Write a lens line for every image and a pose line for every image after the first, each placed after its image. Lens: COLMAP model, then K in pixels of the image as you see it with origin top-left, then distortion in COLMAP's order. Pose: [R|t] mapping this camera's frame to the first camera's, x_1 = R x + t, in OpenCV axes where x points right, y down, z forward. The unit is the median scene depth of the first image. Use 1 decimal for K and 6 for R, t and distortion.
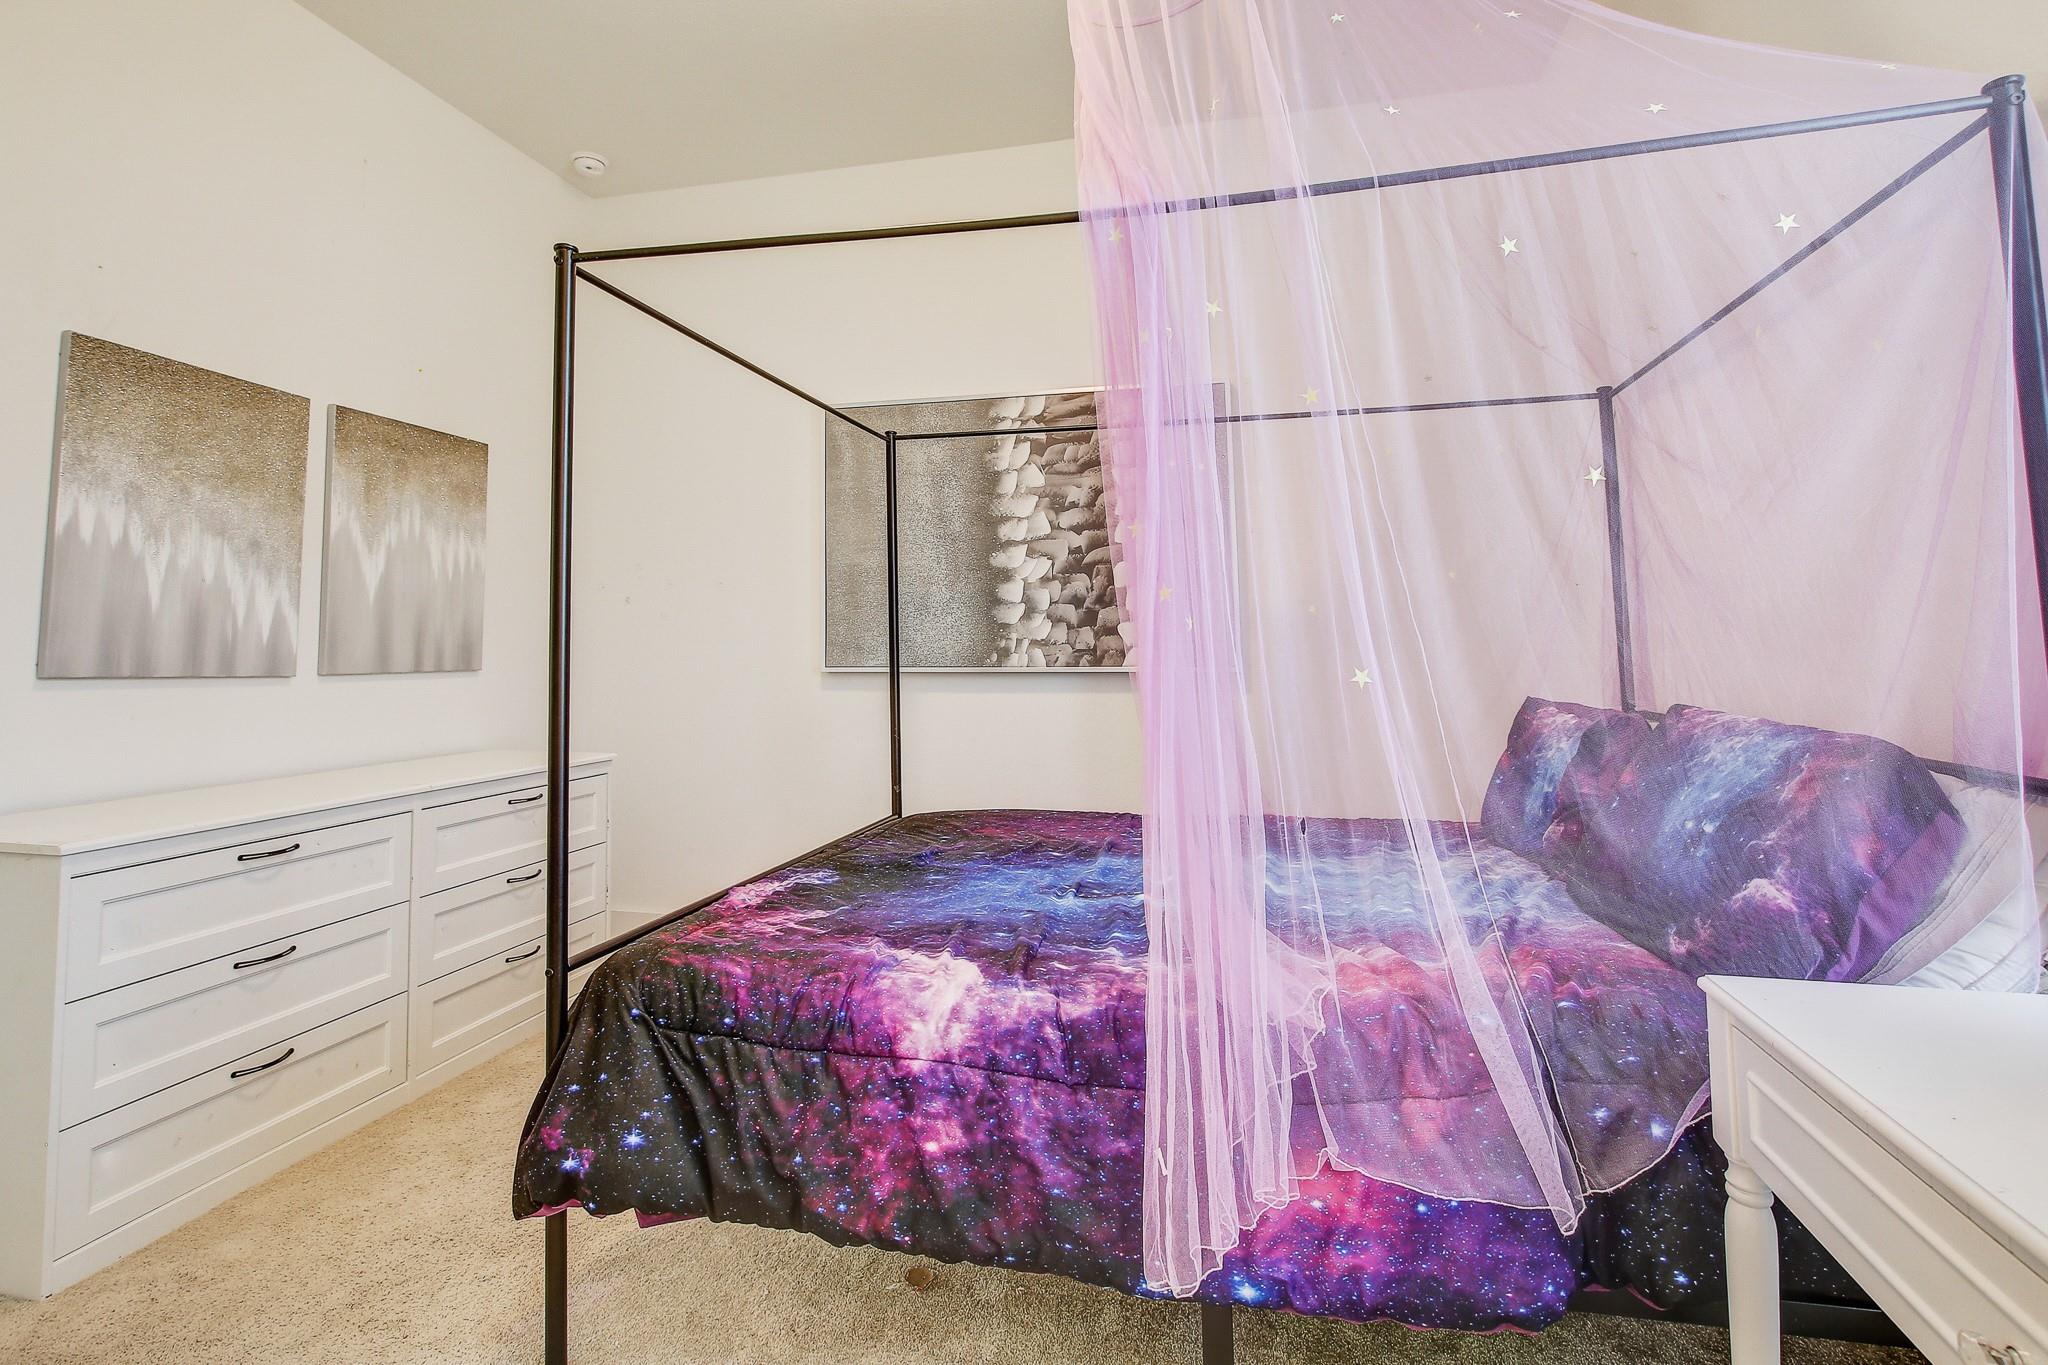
lens RADIAL K [[948.0, 0, 971.9], [0, 948.0, 582.9], [0, 0, 1]] dist [-0.025496, 0.004817]
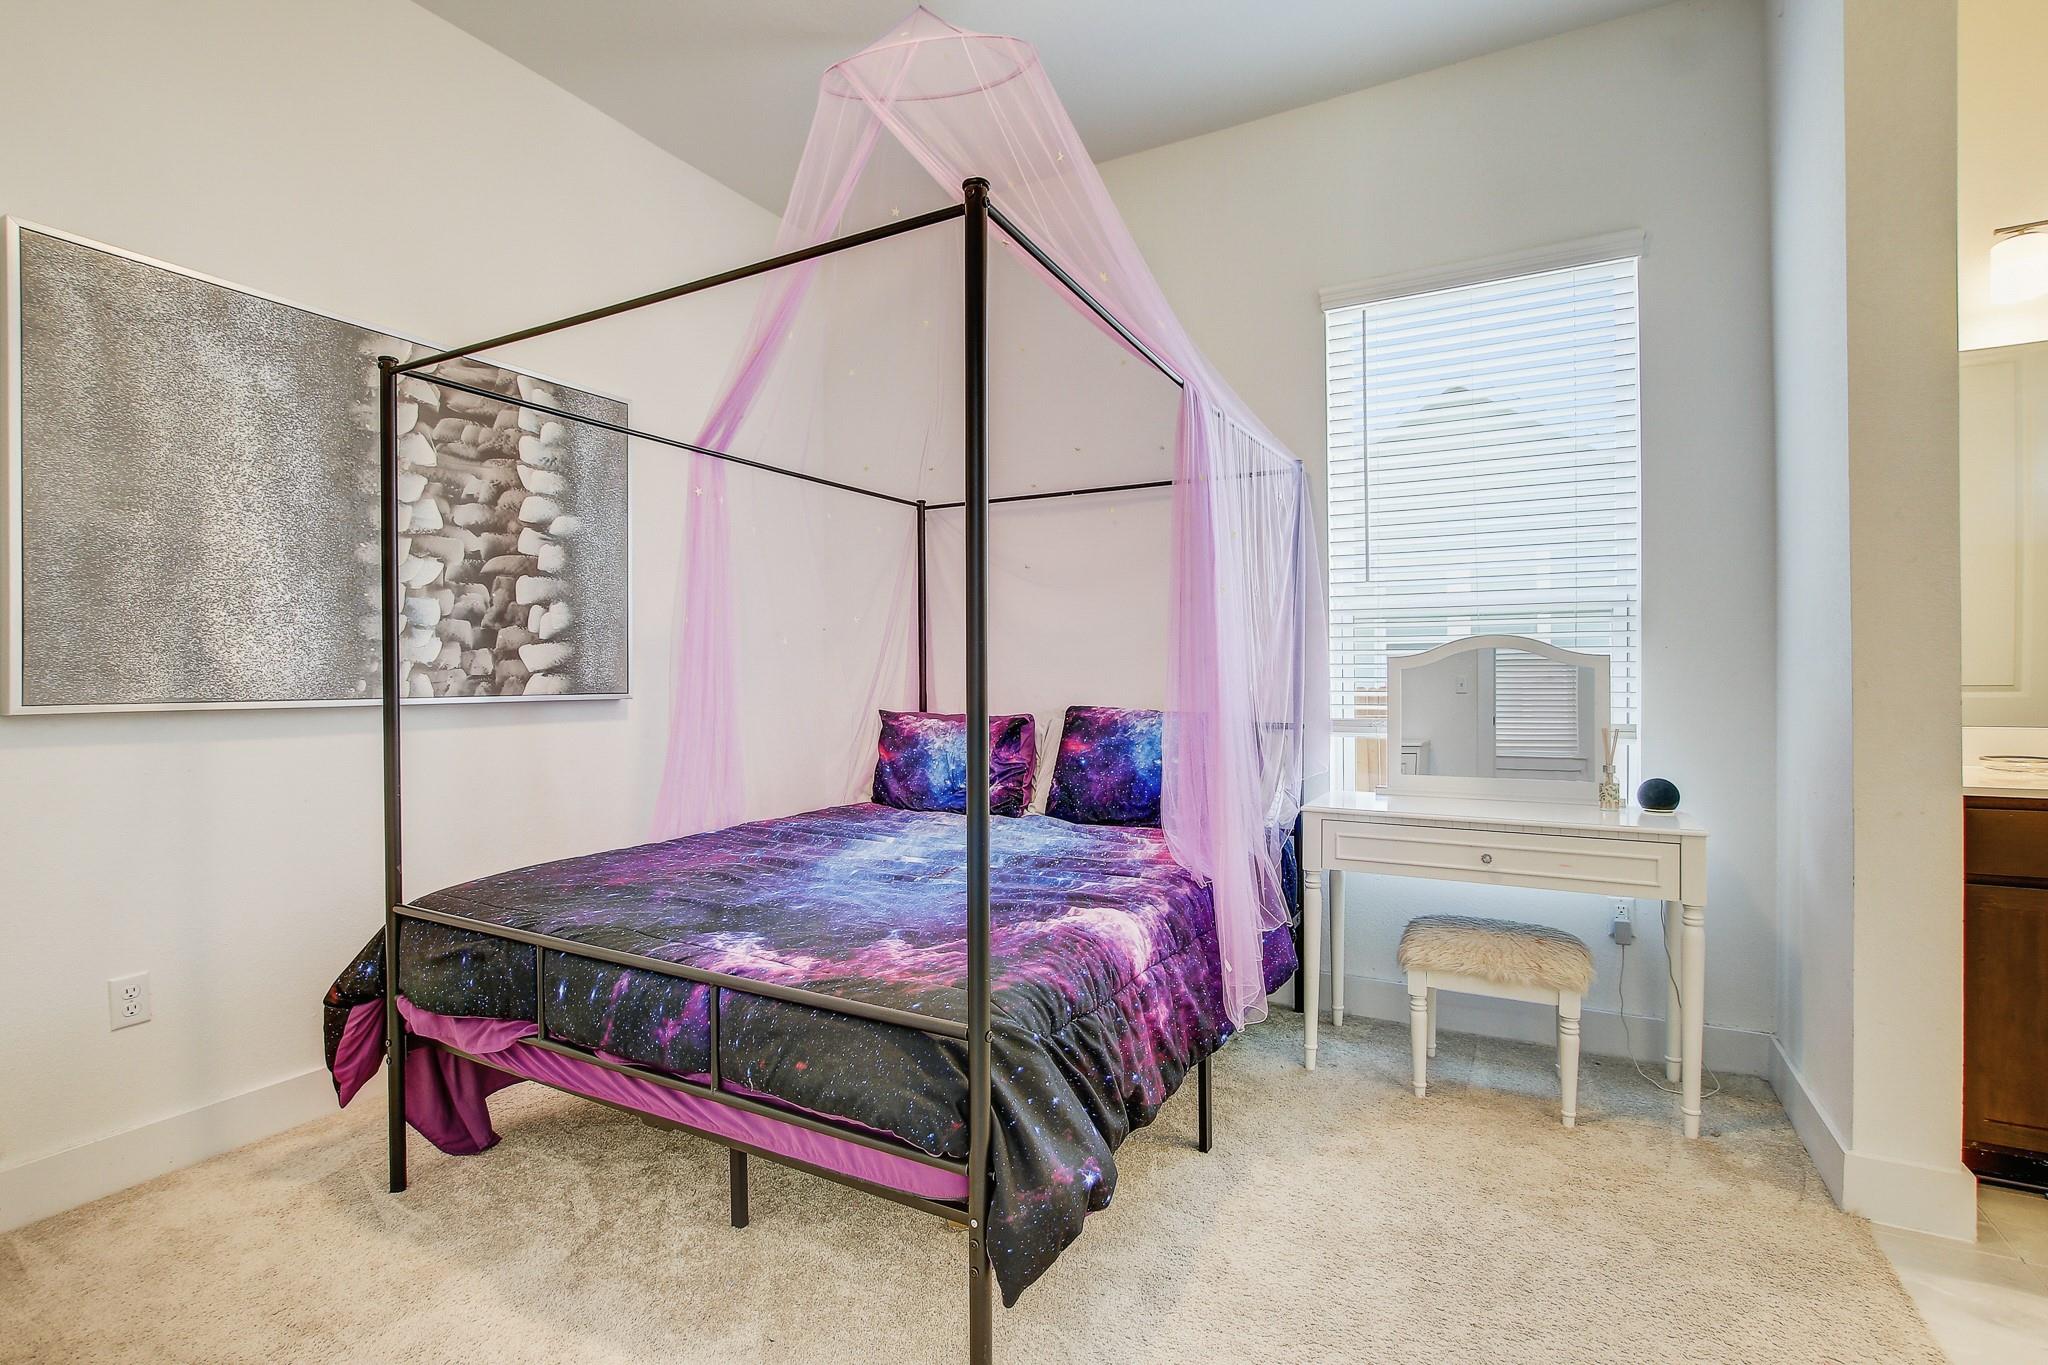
lens RADIAL K [[948.0, 0, 1019.8], [0, 948.0, 678.9], [0, 0, 1]] dist [-0.025496, 0.004817]
pose [[0.270849, 0.002820, 0.962618, -0.544877], [-0.067277, 0.997606, 0.016007, 0.027818], [-0.960268, -0.069098, 0.270390, 0.319187]]
